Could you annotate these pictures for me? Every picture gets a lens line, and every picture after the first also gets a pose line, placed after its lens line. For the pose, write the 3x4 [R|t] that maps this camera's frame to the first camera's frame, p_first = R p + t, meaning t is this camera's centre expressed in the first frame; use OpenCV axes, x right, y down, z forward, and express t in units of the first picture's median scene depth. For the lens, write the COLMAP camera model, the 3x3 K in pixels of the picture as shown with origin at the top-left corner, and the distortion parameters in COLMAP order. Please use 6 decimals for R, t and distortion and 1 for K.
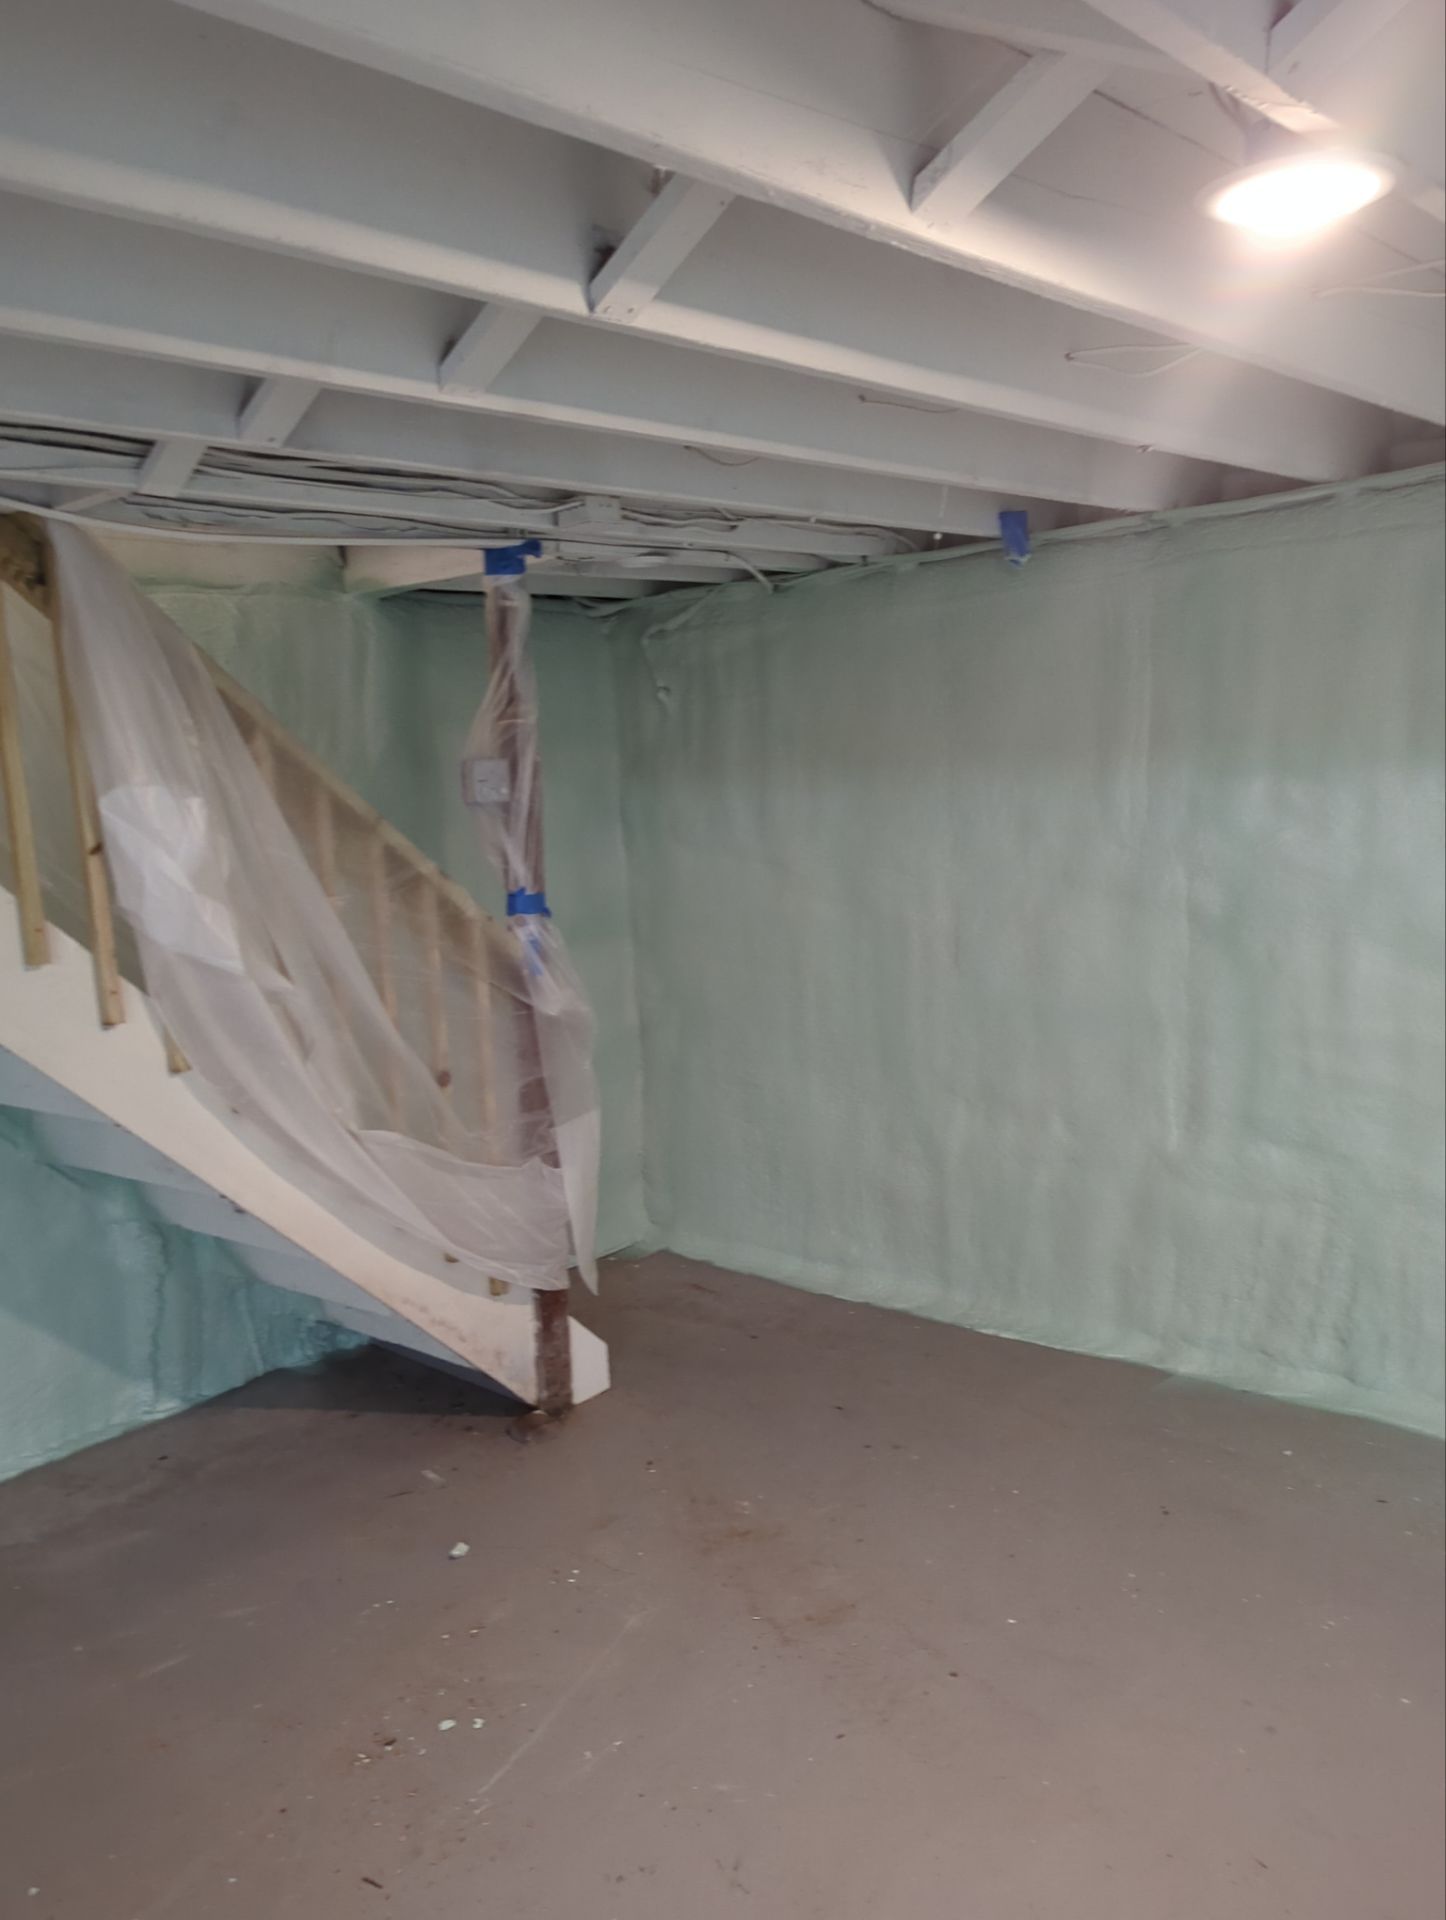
lens RADIAL K [[1565.1, 0, 729.4], [0, 1565.1, 962.8], [0, 0, 1]] dist [0.075181, -0.074096]
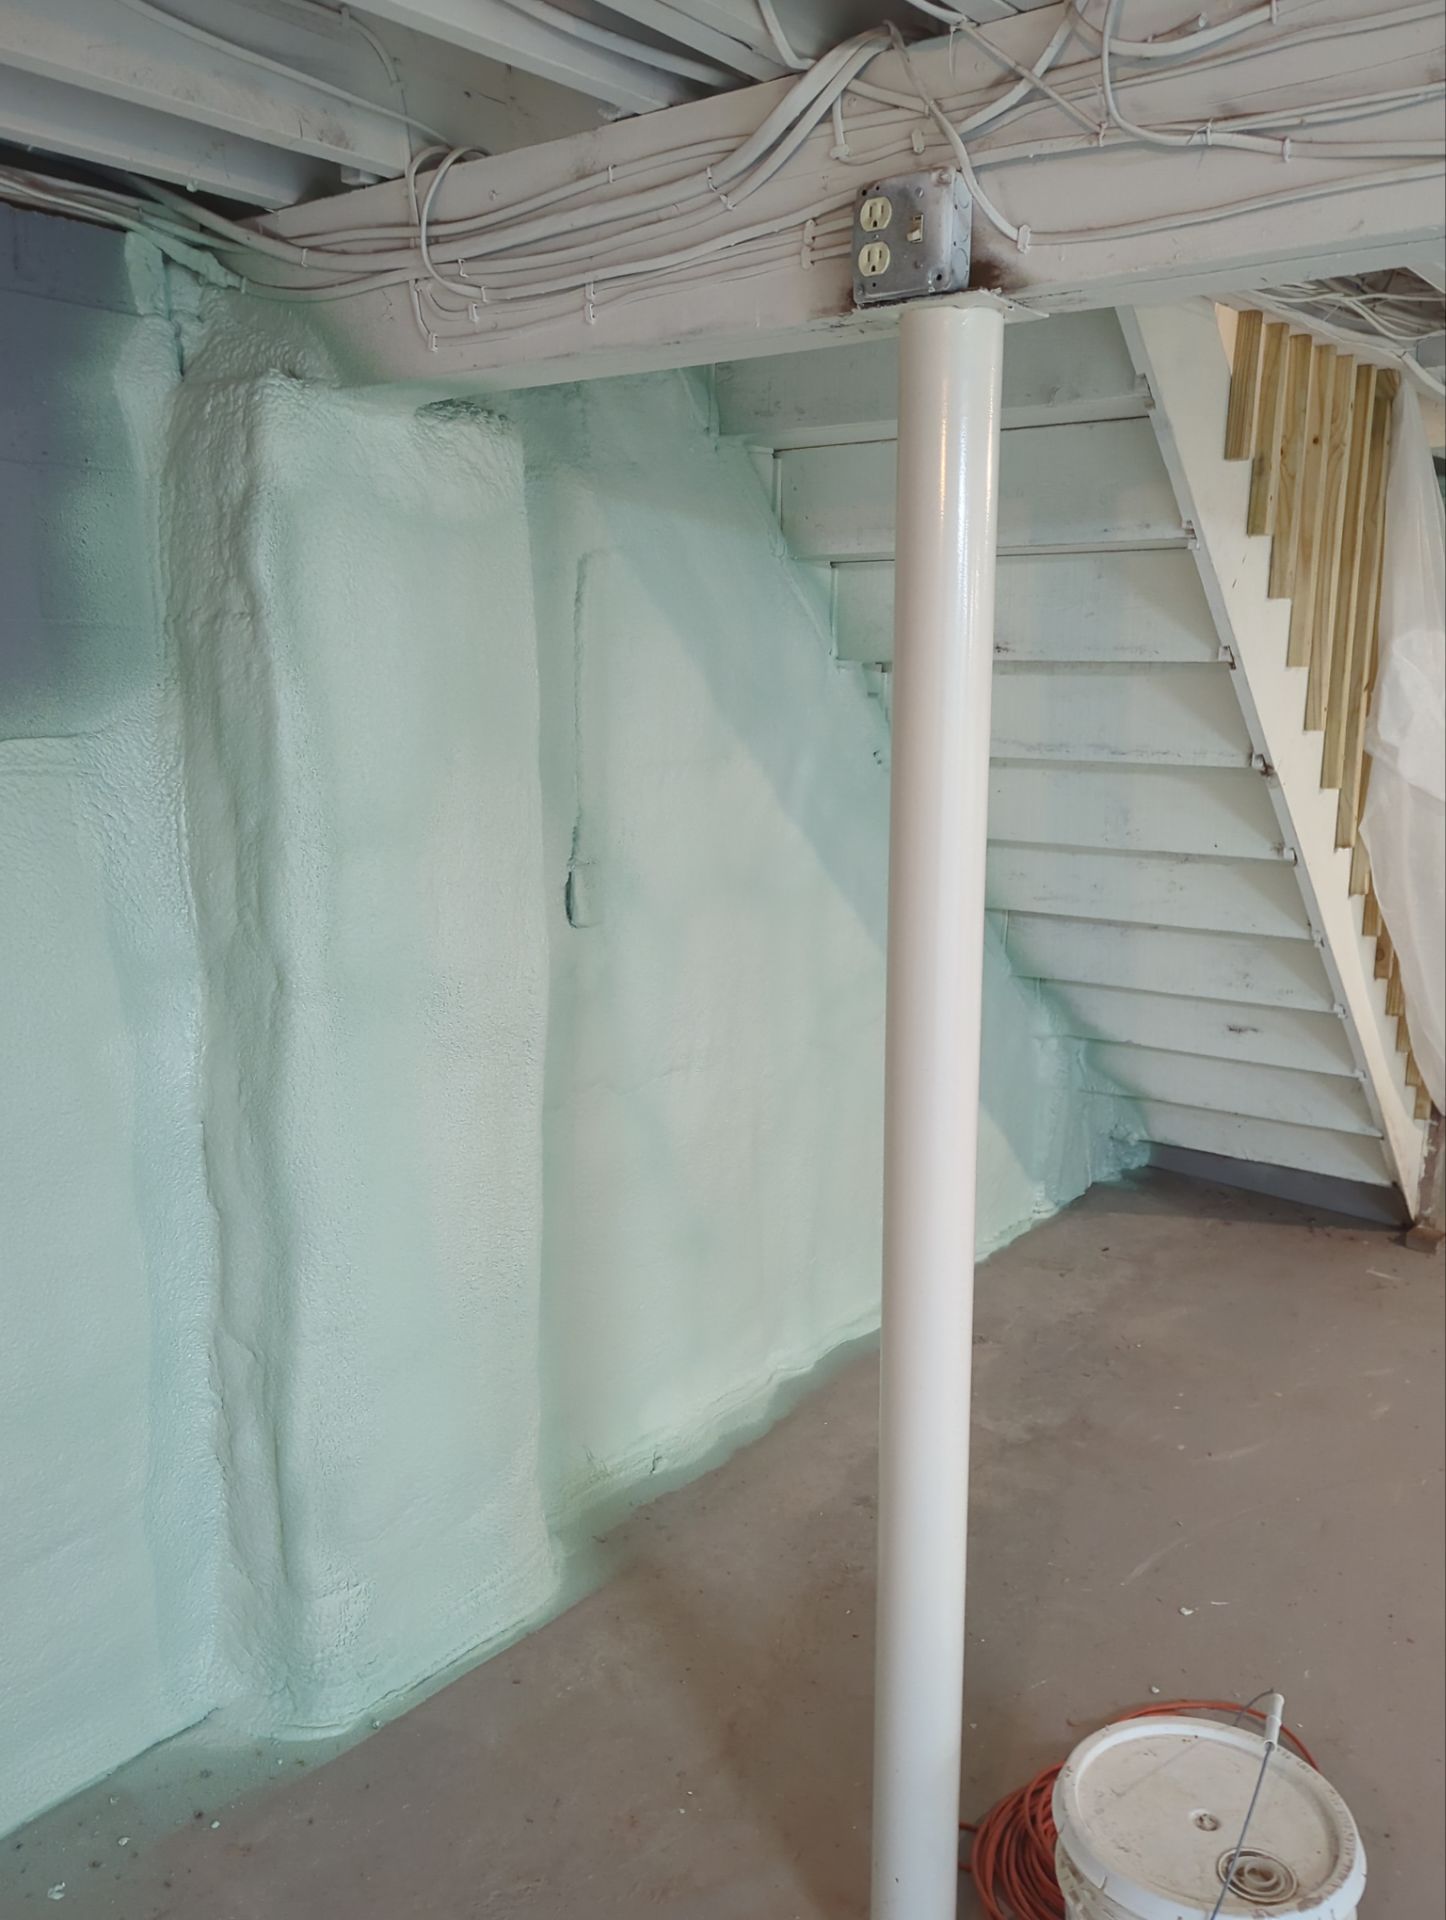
lens RADIAL K [[1565.1, 0, 729.4], [0, 1565.1, 962.8], [0, 0, 1]] dist [0.075181, -0.074096]
pose [[0.995831, 0.050215, 0.076157, -0.752217], [-0.054953, 0.996596, 0.061453, 0.063535], [-0.072811, -0.065382, 0.995200, -0.063584]]
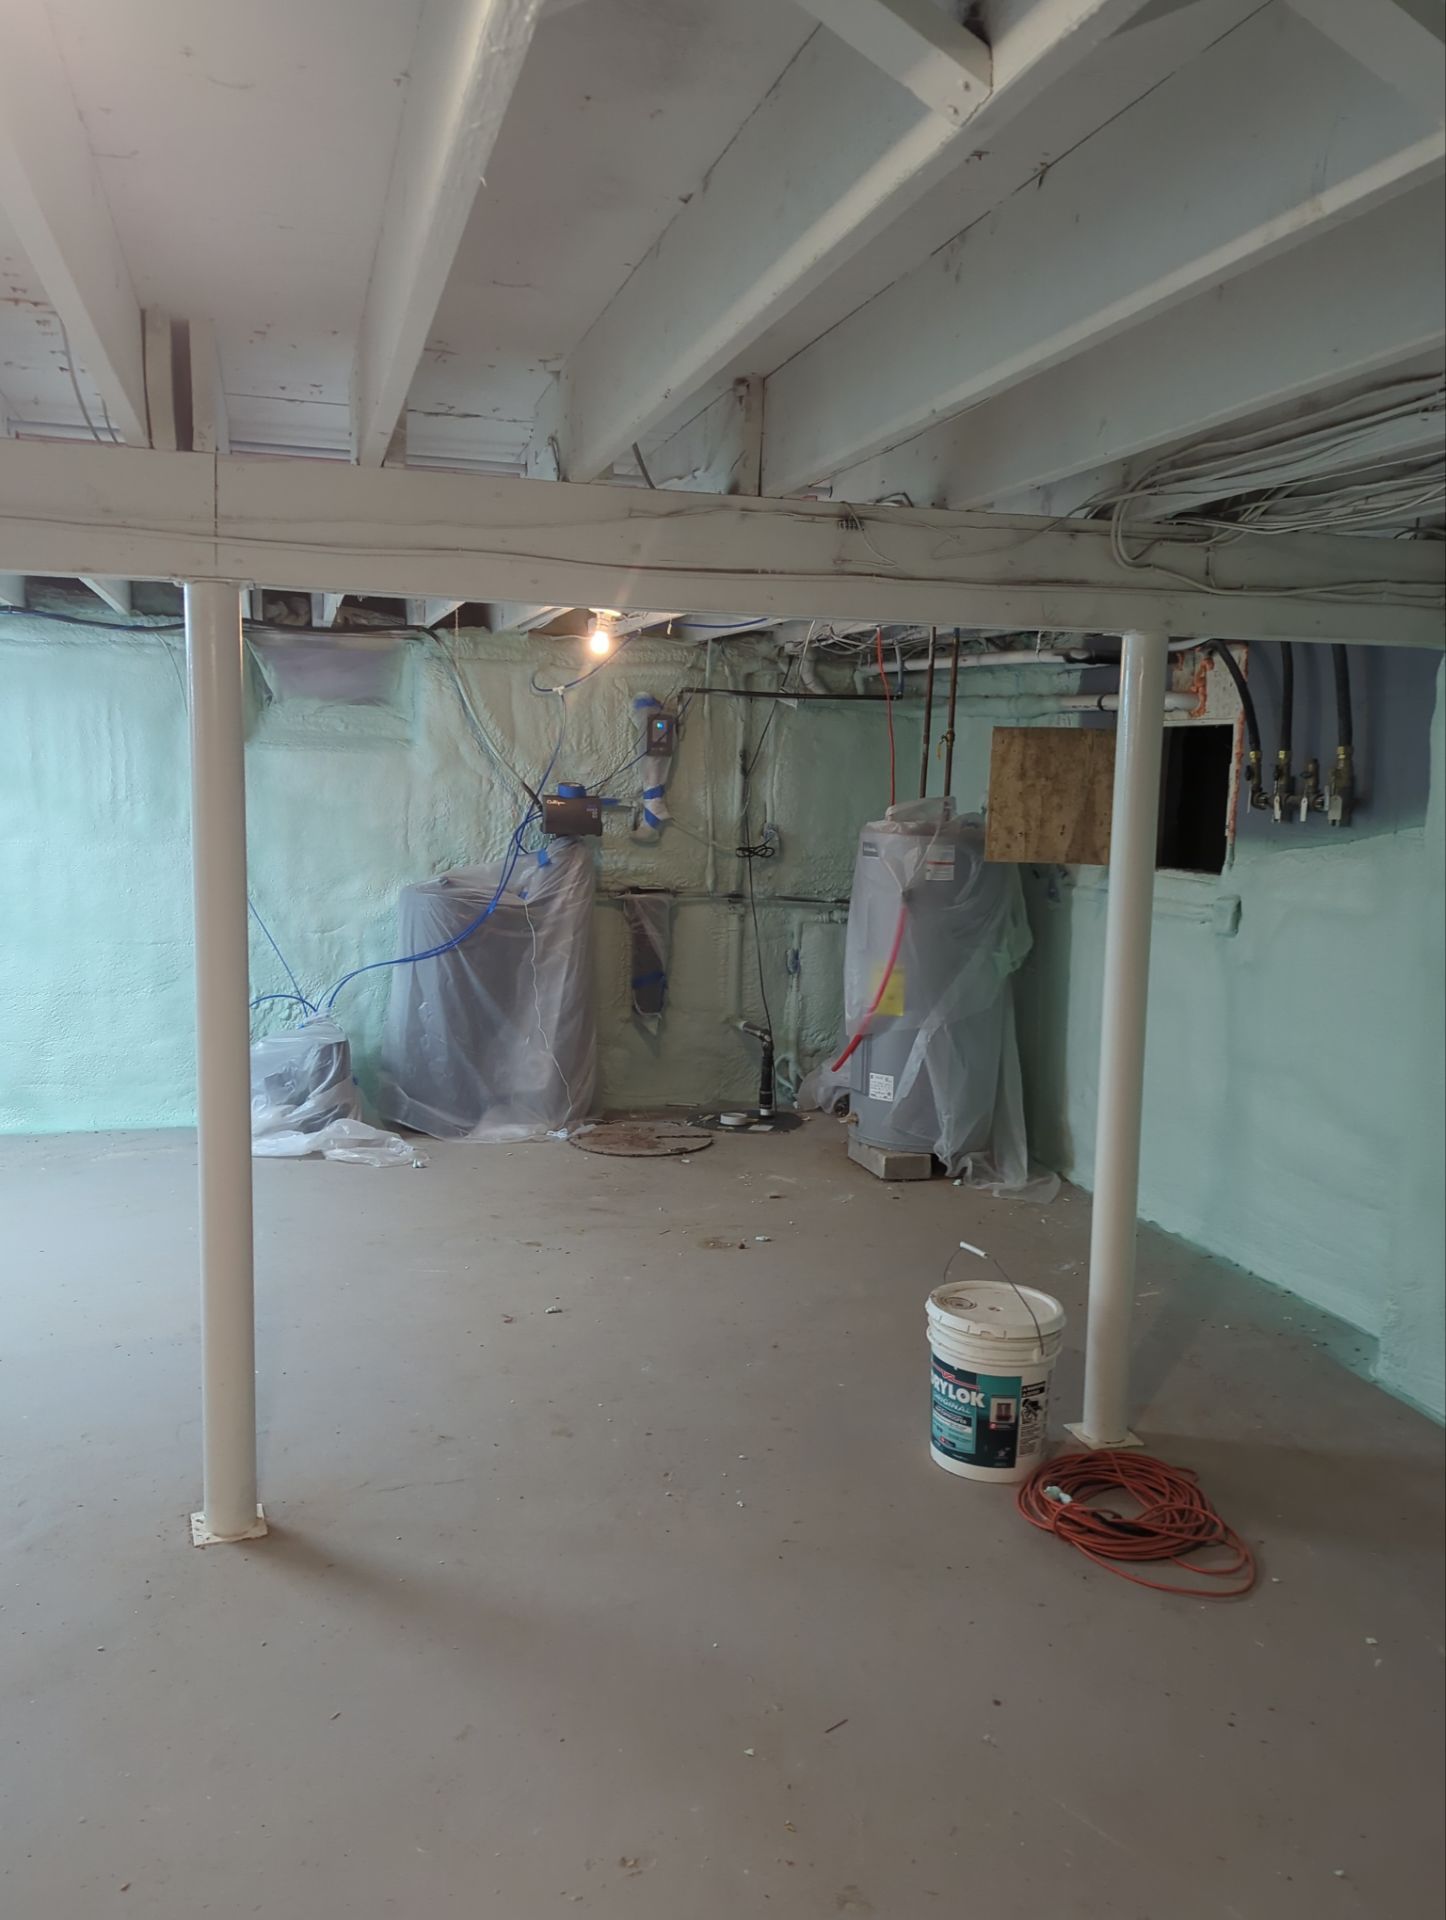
lens RADIAL K [[1565.1, 0, 729.4], [0, 1565.1, 962.8], [0, 0, 1]] dist [0.075181, -0.074096]
pose [[-0.531710, 0.155826, -0.832468, 0.319325], [-0.098782, 0.964809, 0.243692, -0.103864], [0.841146, 0.211807, -0.497606, 0.681536]]
